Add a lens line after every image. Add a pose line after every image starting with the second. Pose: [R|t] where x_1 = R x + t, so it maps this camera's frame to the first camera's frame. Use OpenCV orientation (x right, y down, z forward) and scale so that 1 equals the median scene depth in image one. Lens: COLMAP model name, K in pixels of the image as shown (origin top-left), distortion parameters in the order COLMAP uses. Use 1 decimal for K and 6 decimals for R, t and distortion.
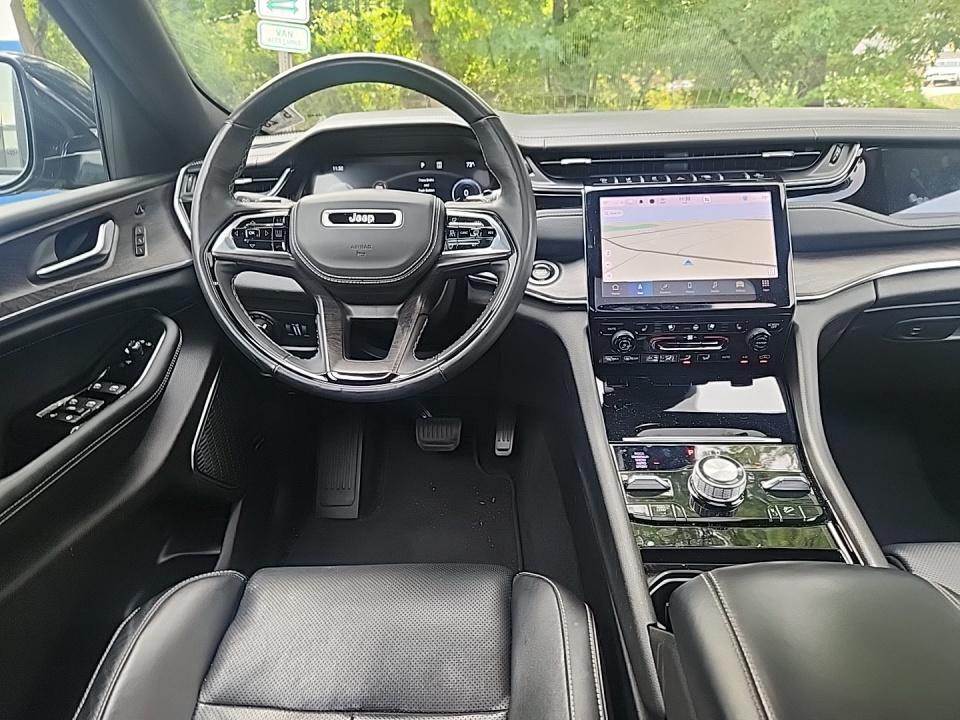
lens RADIAL K [[654.1, 0, 480.0], [0, 654.1, 360.0], [0, 0, 1]] dist [0.001905, 0.000503]
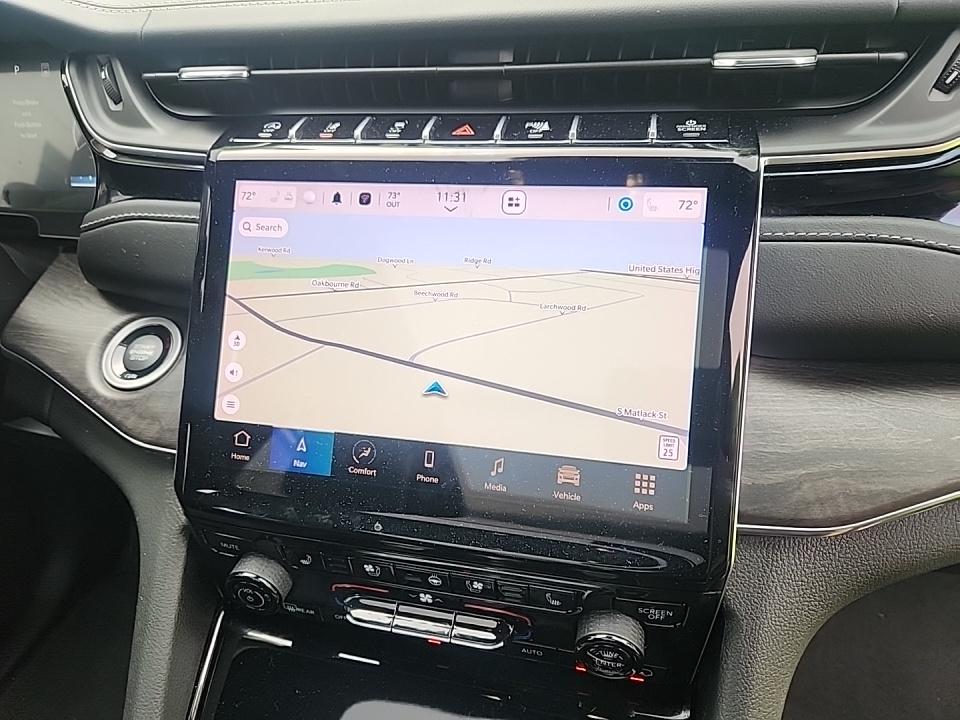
lens RADIAL K [[696.4, 0, 480.0], [0, 696.4, 360.0], [0, 0, 1]] dist [0.001527, 0.001274]
pose [[0.984939, 0.075171, -0.155704, 0.386086], [-0.051340, 0.987080, 0.151779, -0.215534], [0.165102, -0.141499, 0.976073, 0.627170]]
